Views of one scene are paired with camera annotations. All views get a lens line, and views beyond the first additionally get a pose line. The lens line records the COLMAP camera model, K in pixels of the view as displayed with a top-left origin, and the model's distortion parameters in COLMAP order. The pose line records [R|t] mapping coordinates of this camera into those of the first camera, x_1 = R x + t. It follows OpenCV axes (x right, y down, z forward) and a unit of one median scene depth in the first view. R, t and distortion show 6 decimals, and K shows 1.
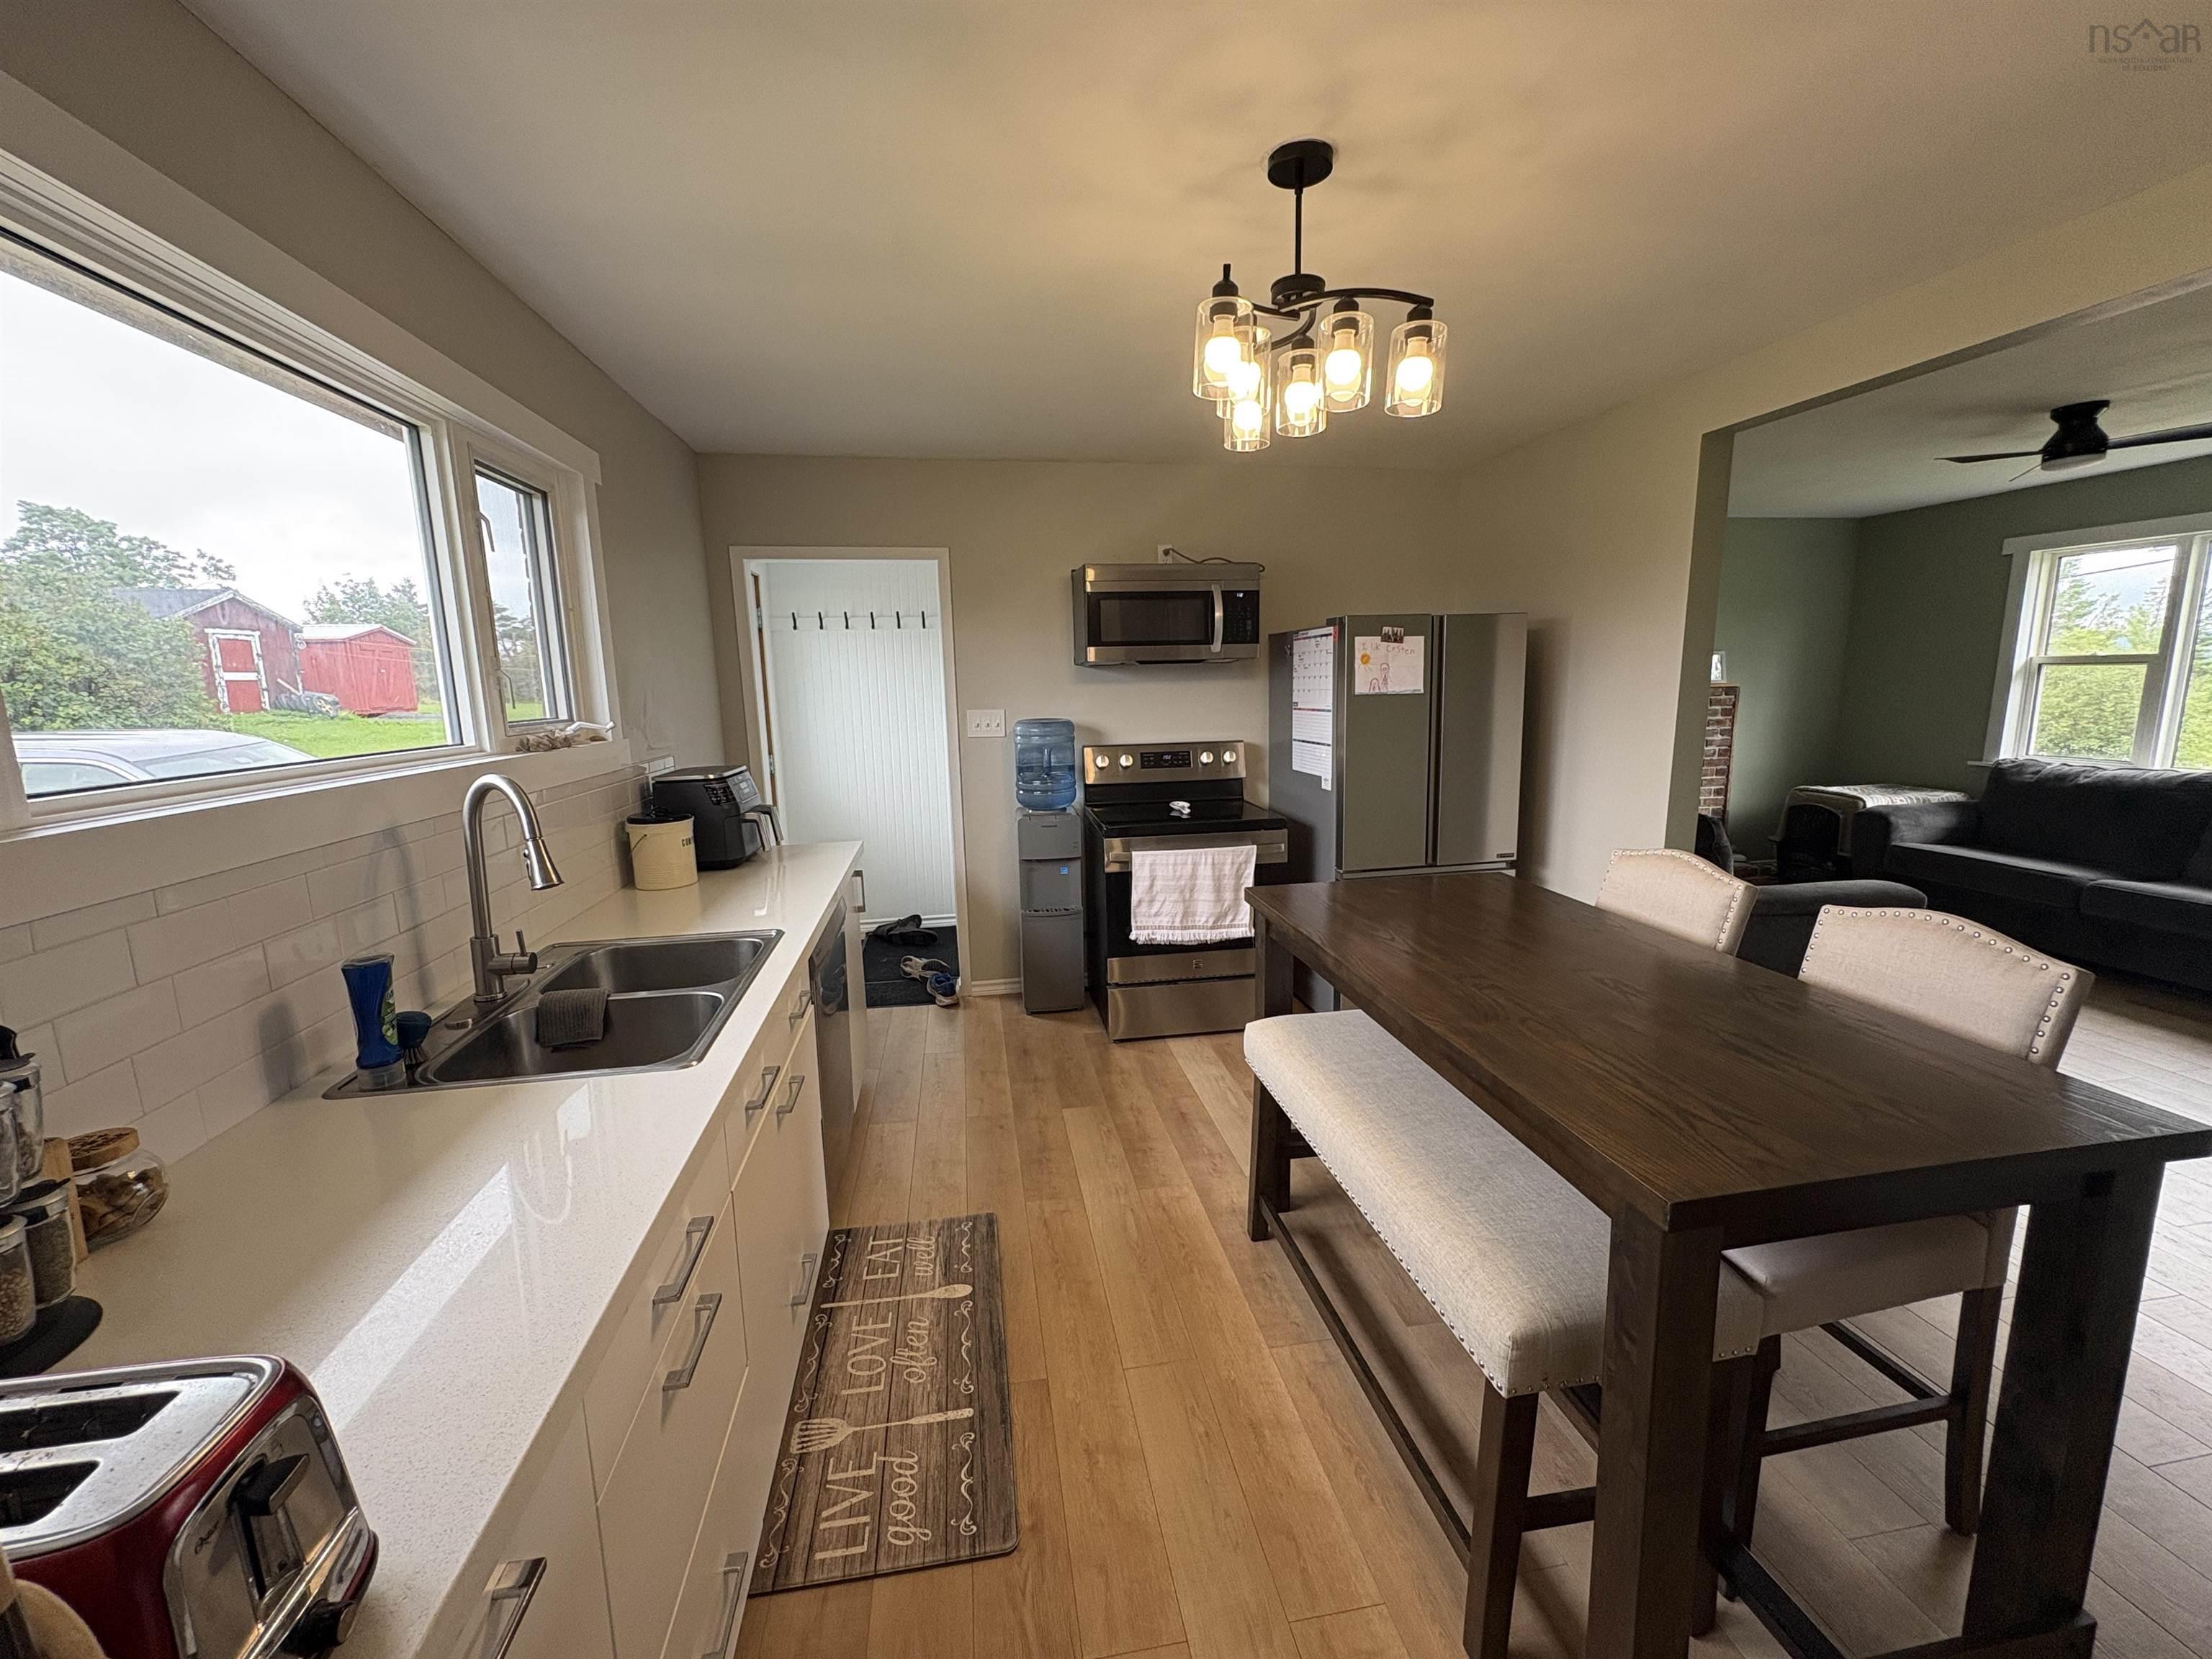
lens RADIAL K [[880.2, 0, 1107.6], [0, 880.2, 826.8], [0, 0, 1]] dist [0.000116, 0.000259]
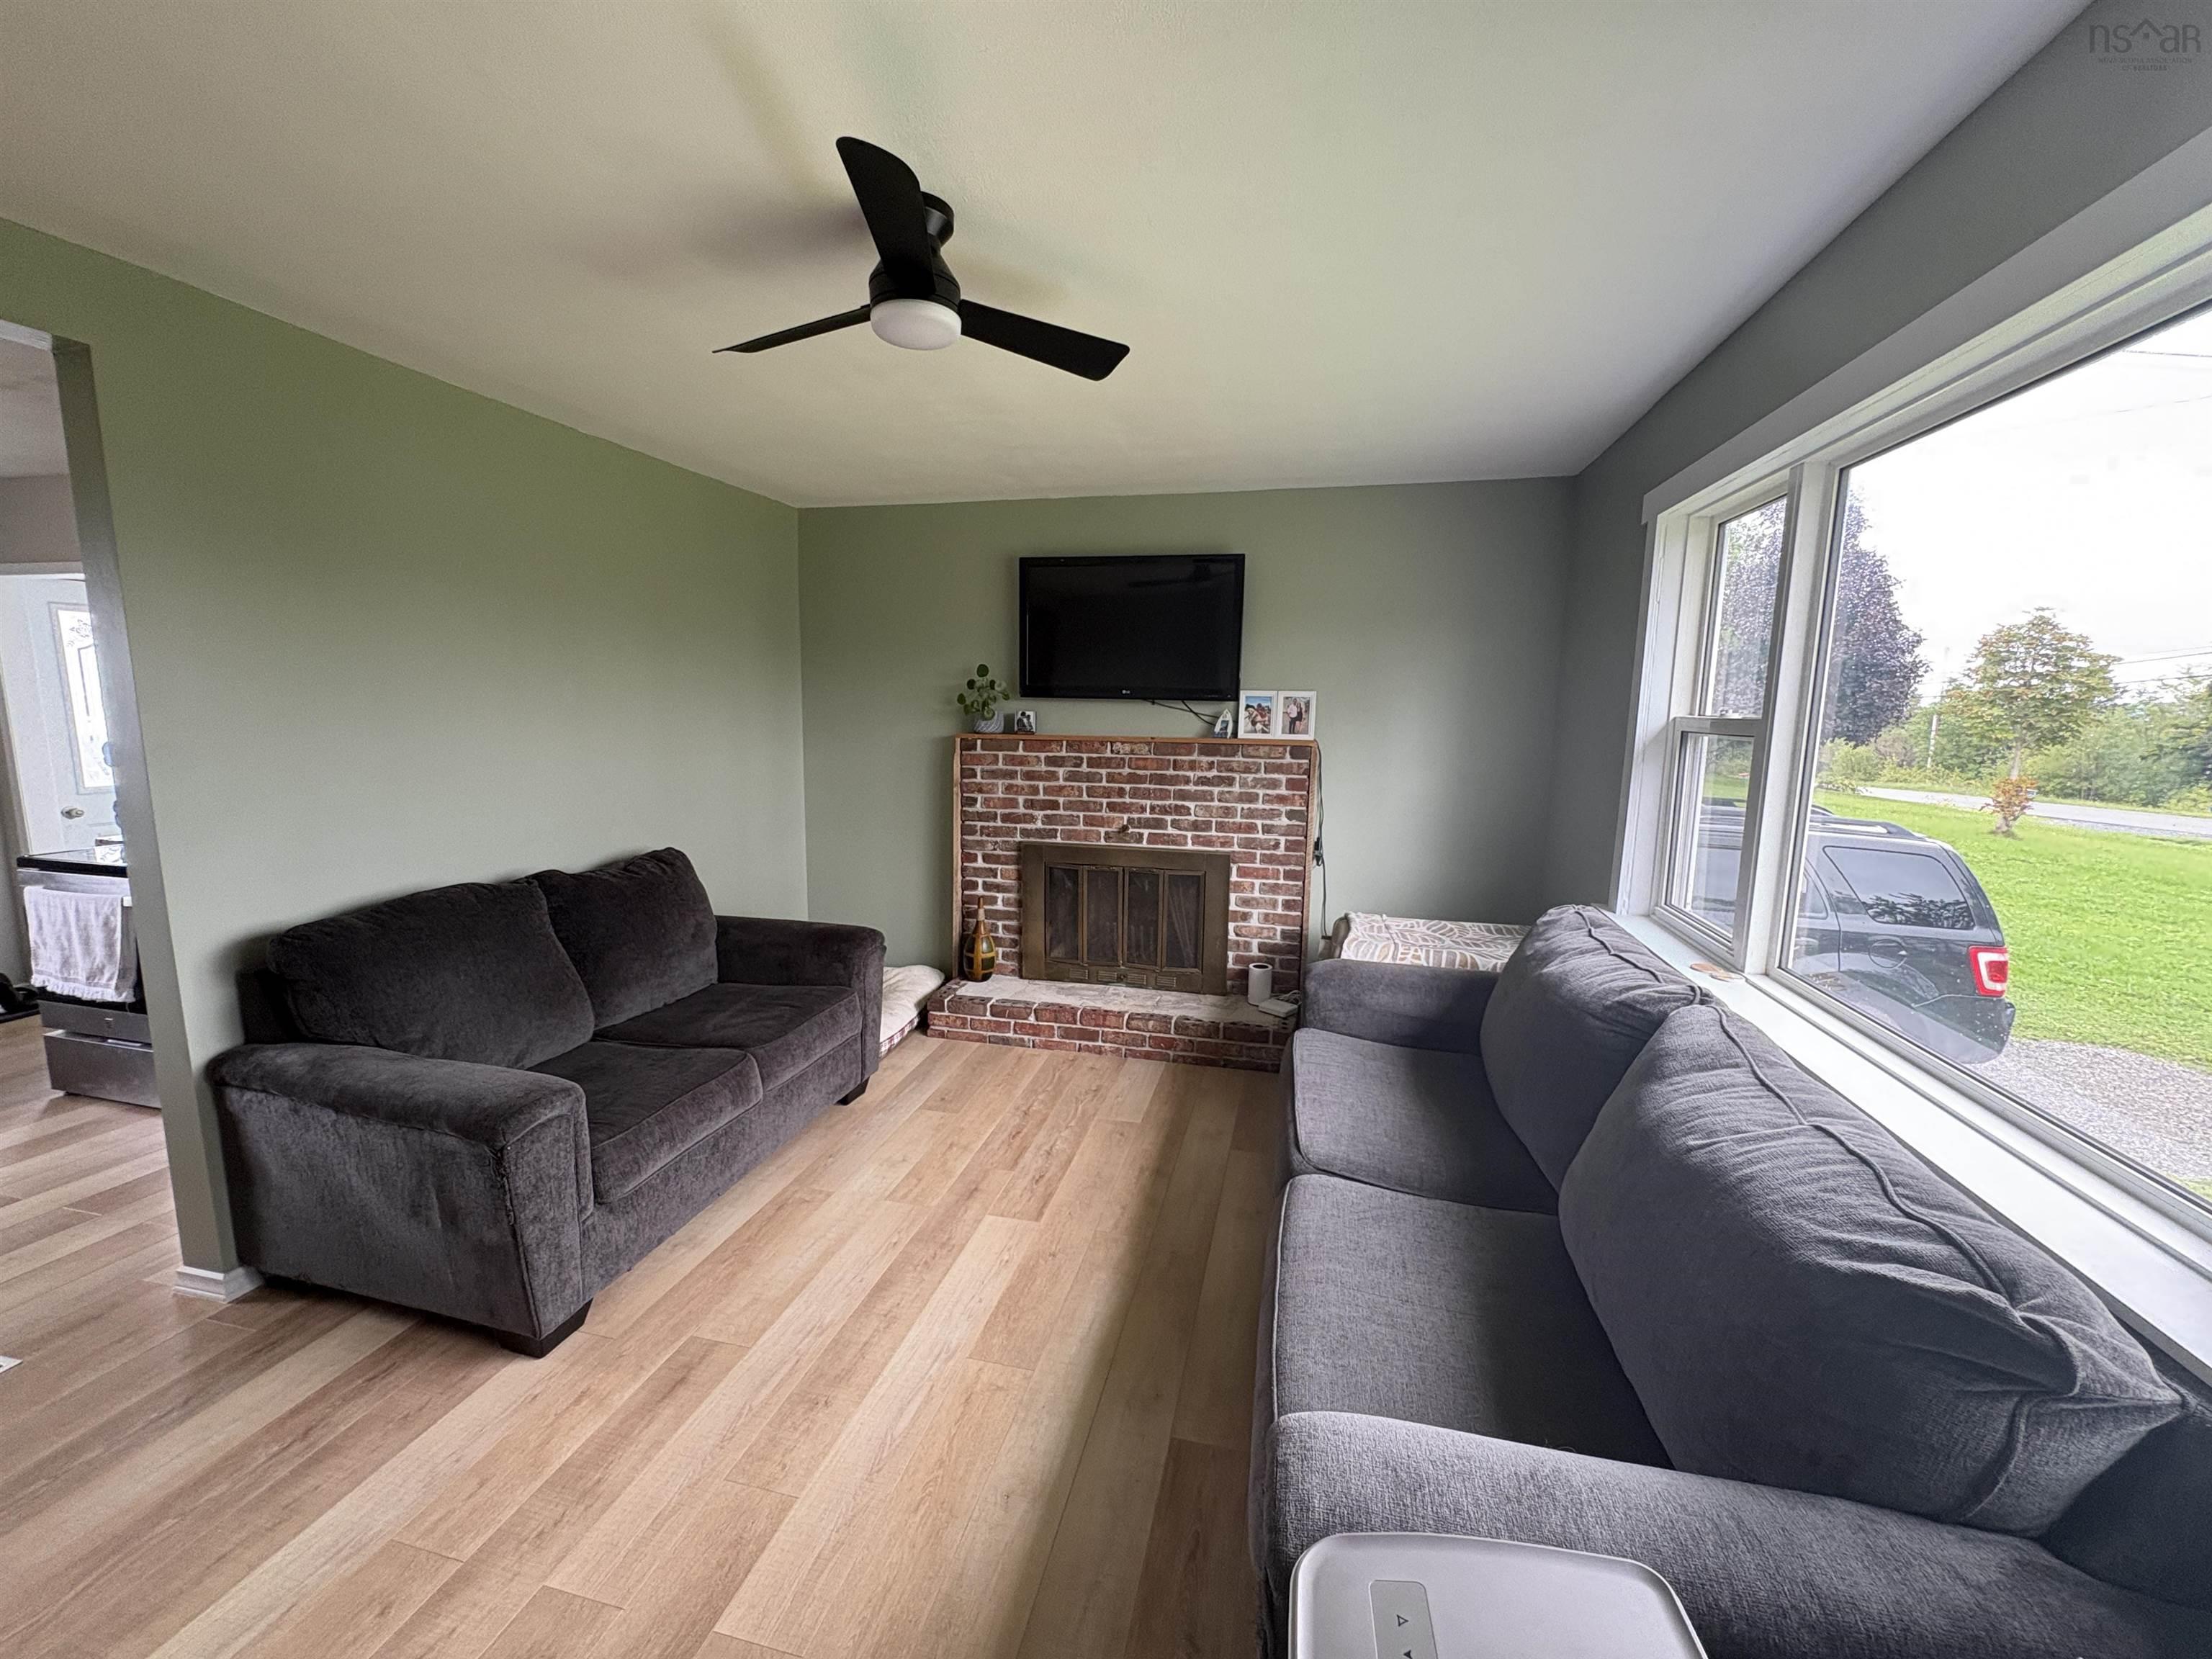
lens RADIAL K [[880.2, 0, 1107.6], [0, 880.2, 826.8], [0, 0, 1]] dist [0.000116, 0.000259]
pose [[0.918585, 0.088391, -0.385212, 1.246506], [-0.098191, 0.995151, -0.005800, -0.122500], [0.382832, 0.043152, 0.922810, 0.523051]]
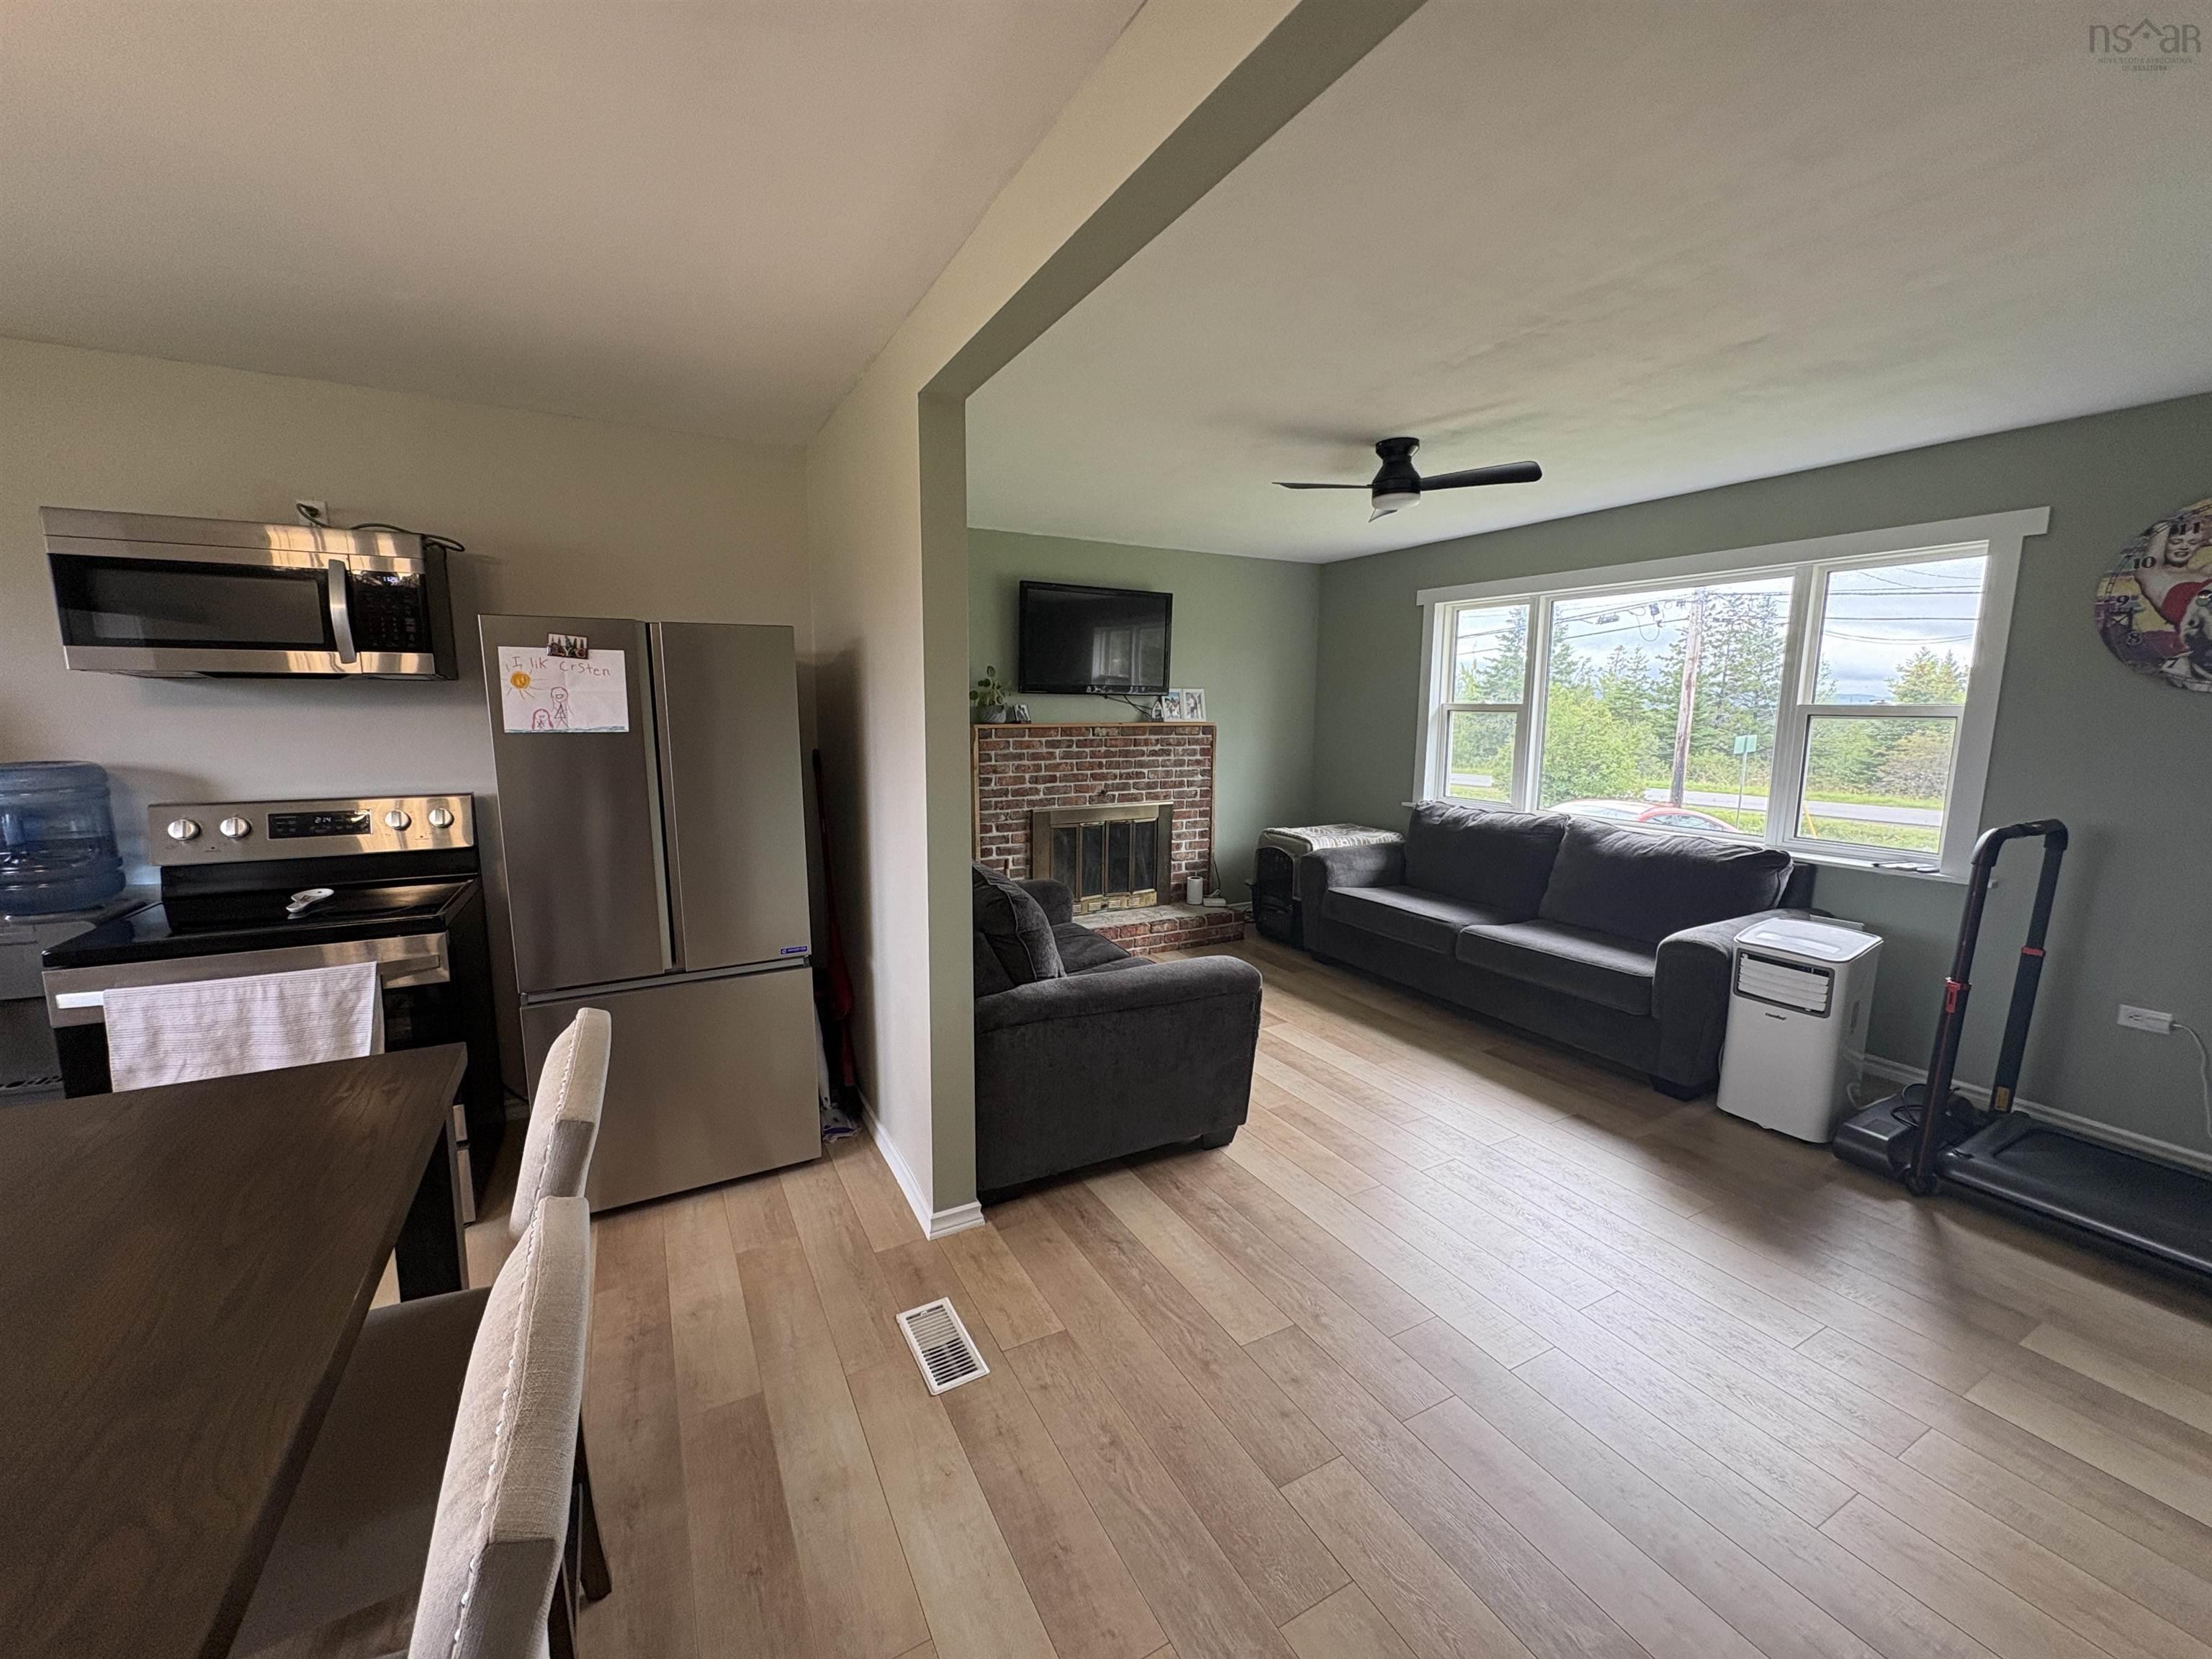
lens RADIAL K [[880.2, 0, 1107.6], [0, 880.2, 826.8], [0, 0, 1]] dist [0.000116, 0.000259]
pose [[0.943616, -0.018979, 0.330497, 0.423511], [0.027972, 0.999356, -0.022475, -0.044236], [-0.329858, 0.030452, 0.943539, 0.191639]]
